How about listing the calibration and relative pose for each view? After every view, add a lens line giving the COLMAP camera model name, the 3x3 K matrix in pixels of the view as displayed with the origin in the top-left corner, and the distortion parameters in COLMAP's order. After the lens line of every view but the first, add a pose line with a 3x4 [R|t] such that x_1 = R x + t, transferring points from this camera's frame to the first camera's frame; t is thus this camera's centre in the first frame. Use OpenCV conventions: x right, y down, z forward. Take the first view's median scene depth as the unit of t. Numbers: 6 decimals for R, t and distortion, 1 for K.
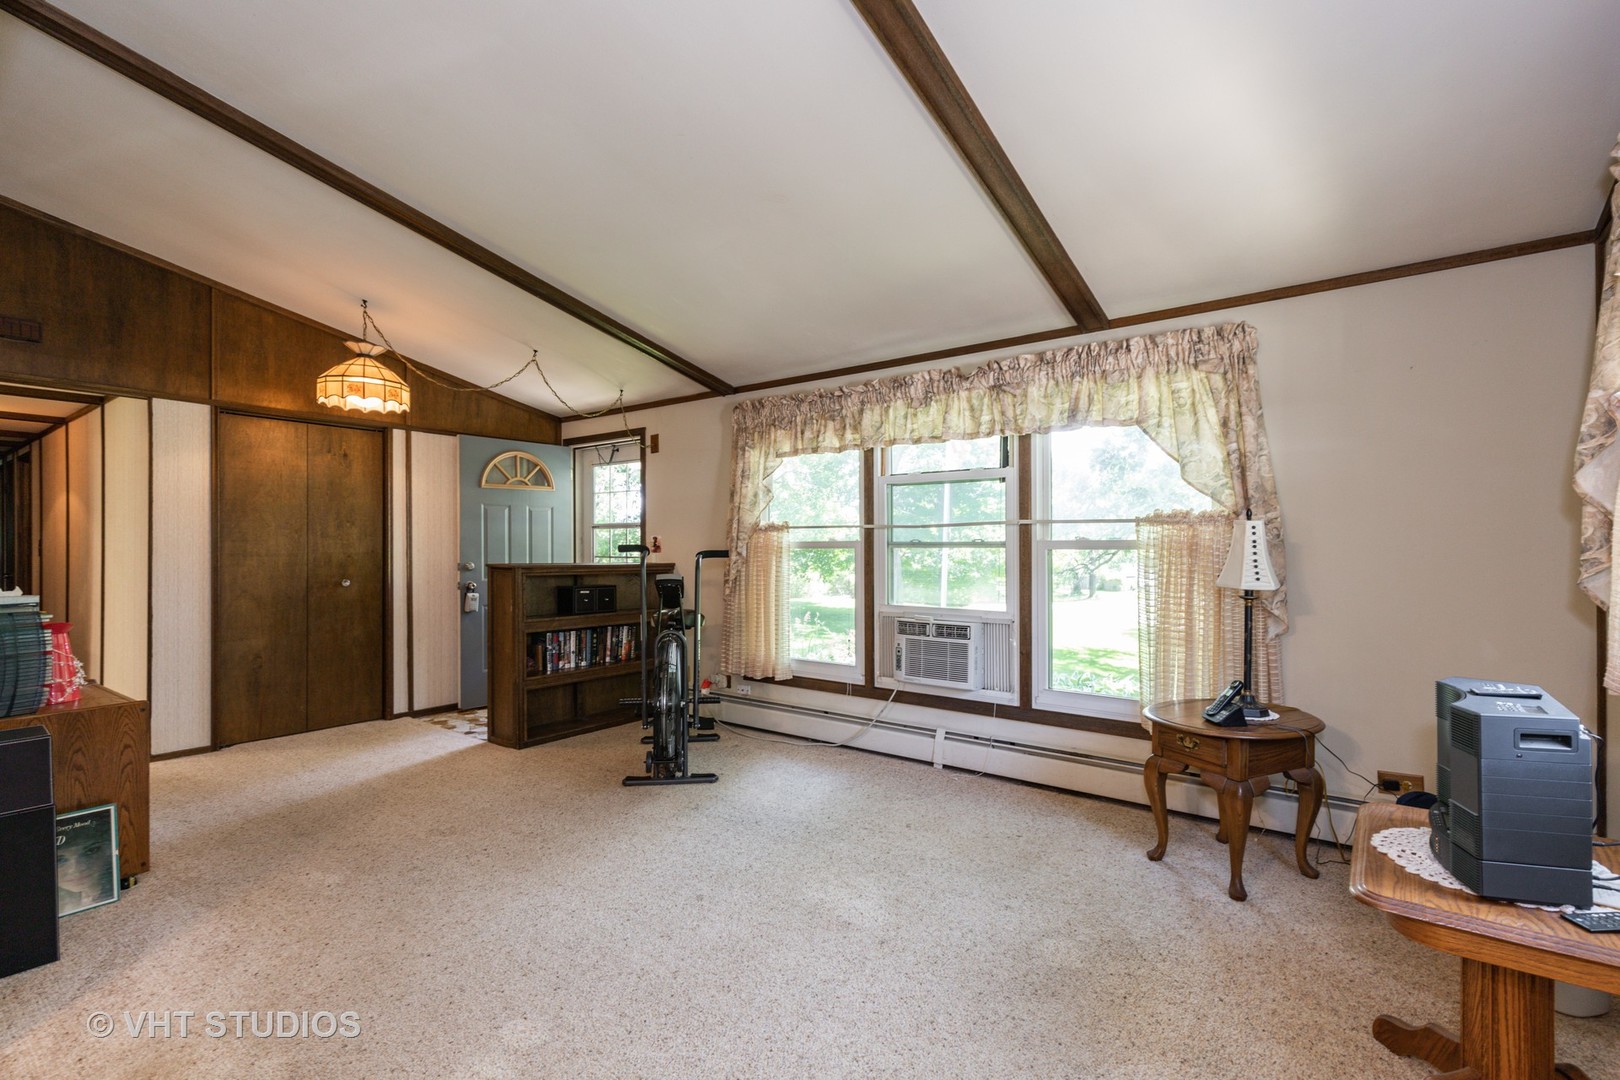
lens RADIAL K [[724.1, 0, 812.9], [0, 724.1, 547.5], [0, 0, 1]] dist [0.003375, -0.000480]
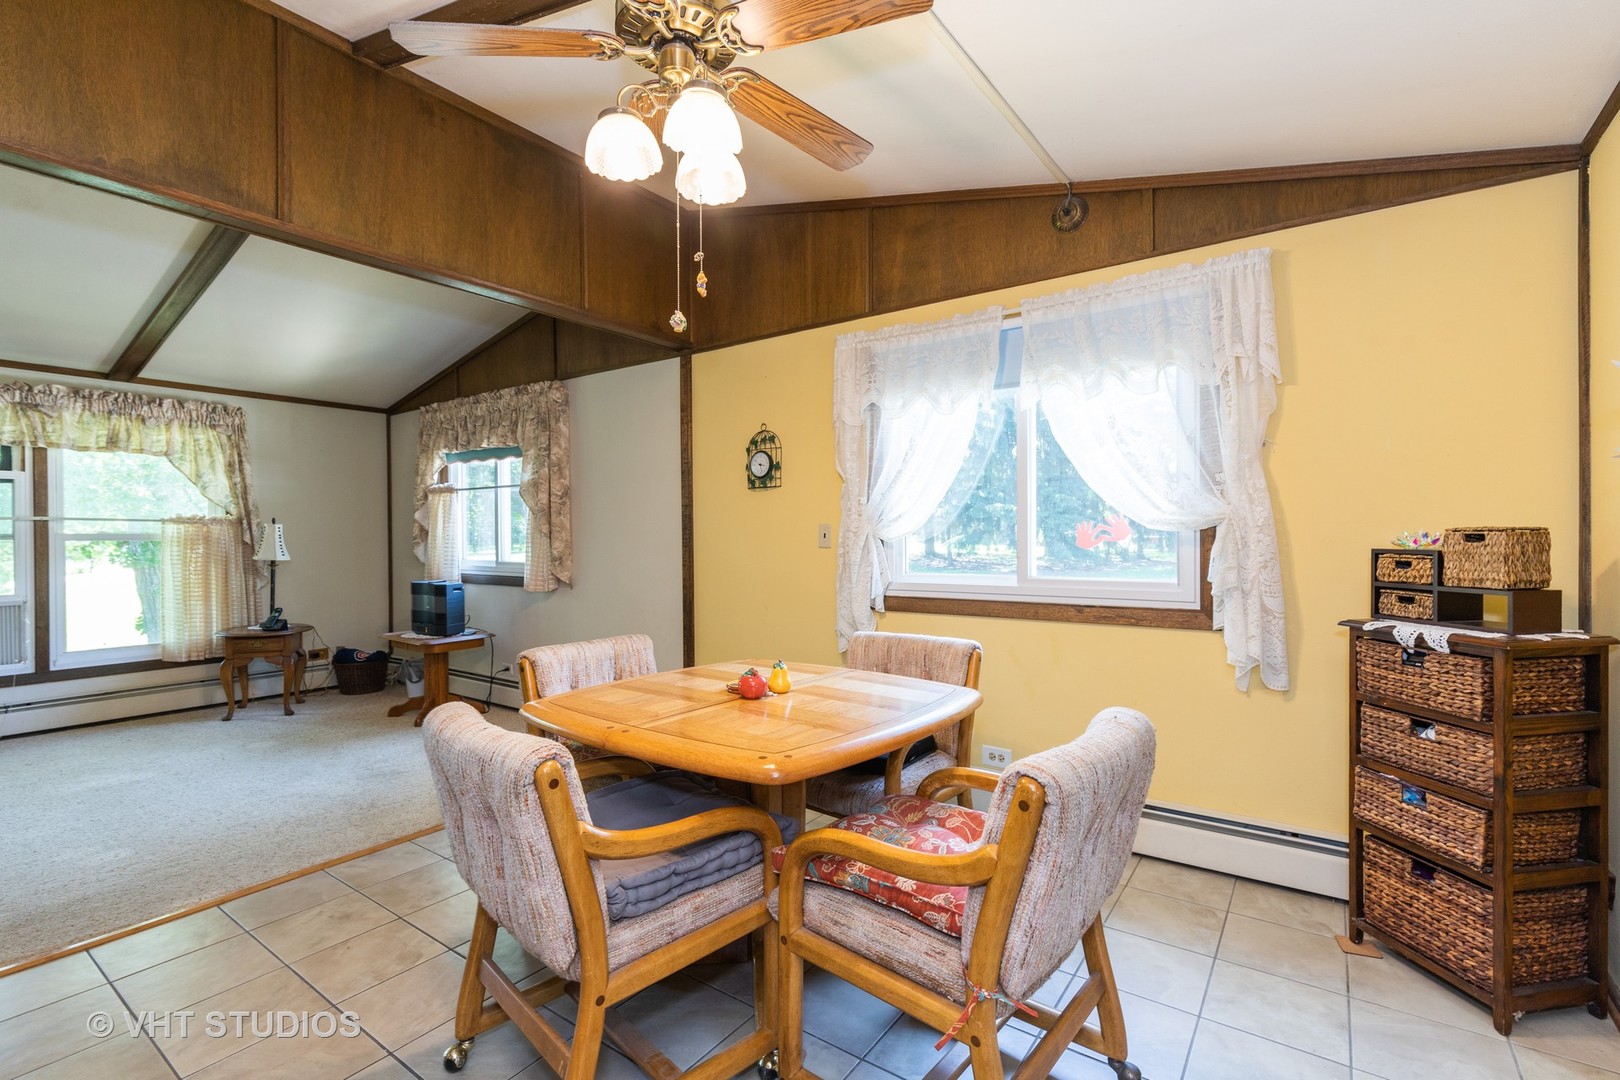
lens RADIAL K [[724.1, 0, 812.5], [0, 724.1, 537.3], [0, 0, 1]] dist [0.003375, -0.000480]
pose [[-0.028345, -0.002638, 0.999595, -1.189086], [0.003410, 0.999990, 0.002736, -0.003065], [-0.999592, 0.003486, -0.028336, -0.314675]]
